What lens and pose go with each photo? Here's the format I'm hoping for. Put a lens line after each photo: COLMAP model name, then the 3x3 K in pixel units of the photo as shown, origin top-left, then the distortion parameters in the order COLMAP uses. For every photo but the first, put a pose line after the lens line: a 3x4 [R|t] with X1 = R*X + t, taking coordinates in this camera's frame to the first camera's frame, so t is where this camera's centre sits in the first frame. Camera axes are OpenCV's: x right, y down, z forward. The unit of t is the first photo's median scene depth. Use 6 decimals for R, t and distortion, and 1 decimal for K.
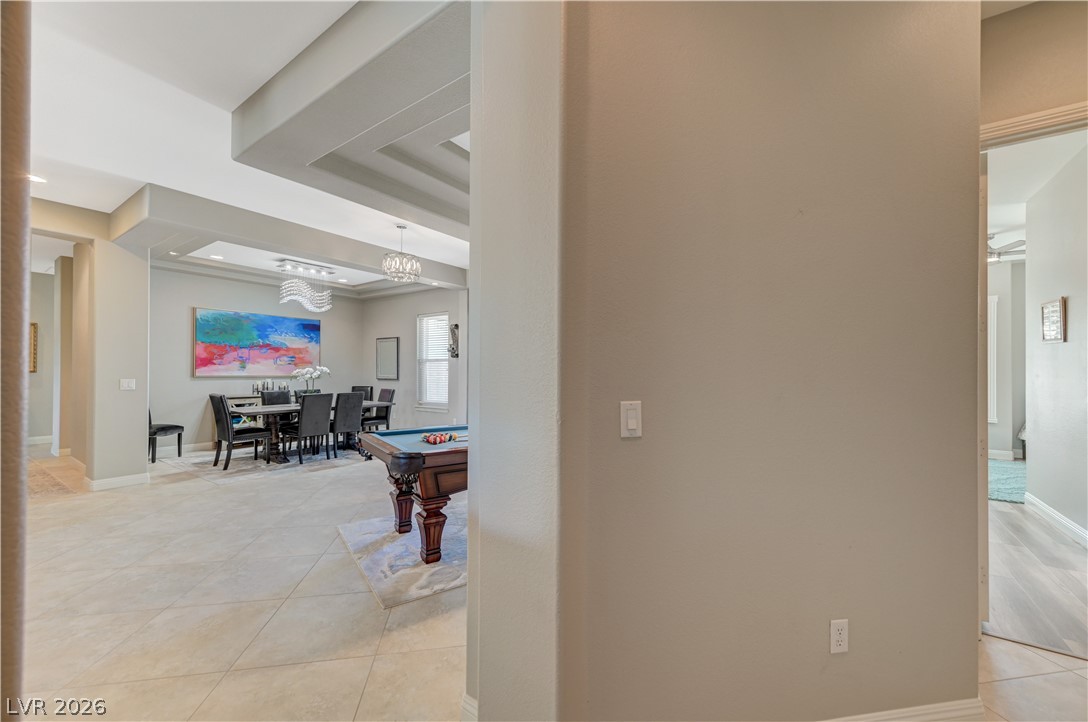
lens RADIAL K [[427.0, 0, 543.9], [0, 427.0, 366.0], [0, 0, 1]] dist [0.003182, 0.000166]
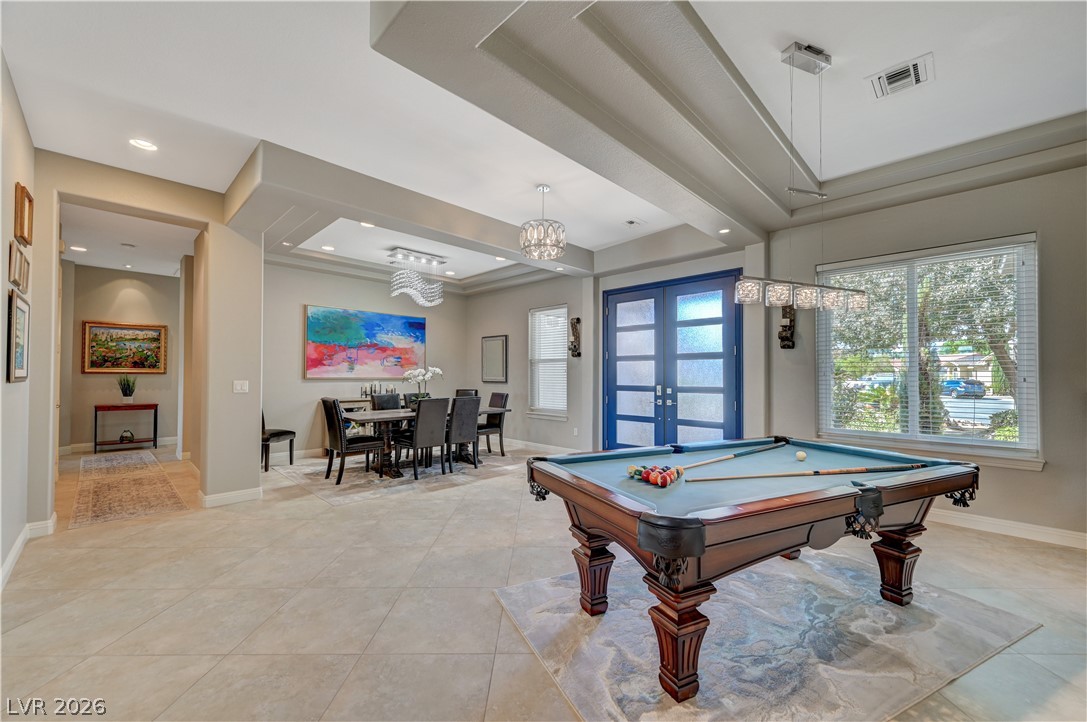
lens RADIAL K [[426.6, 0, 544.2], [0, 426.6, 365.6], [0, 0, 1]] dist [0.003182, 0.000166]
pose [[0.986330, -0.002833, -0.164758, -0.164061], [0.001423, 0.999961, -0.008674, 0.006196], [0.164776, 0.008321, 0.986296, 0.182855]]
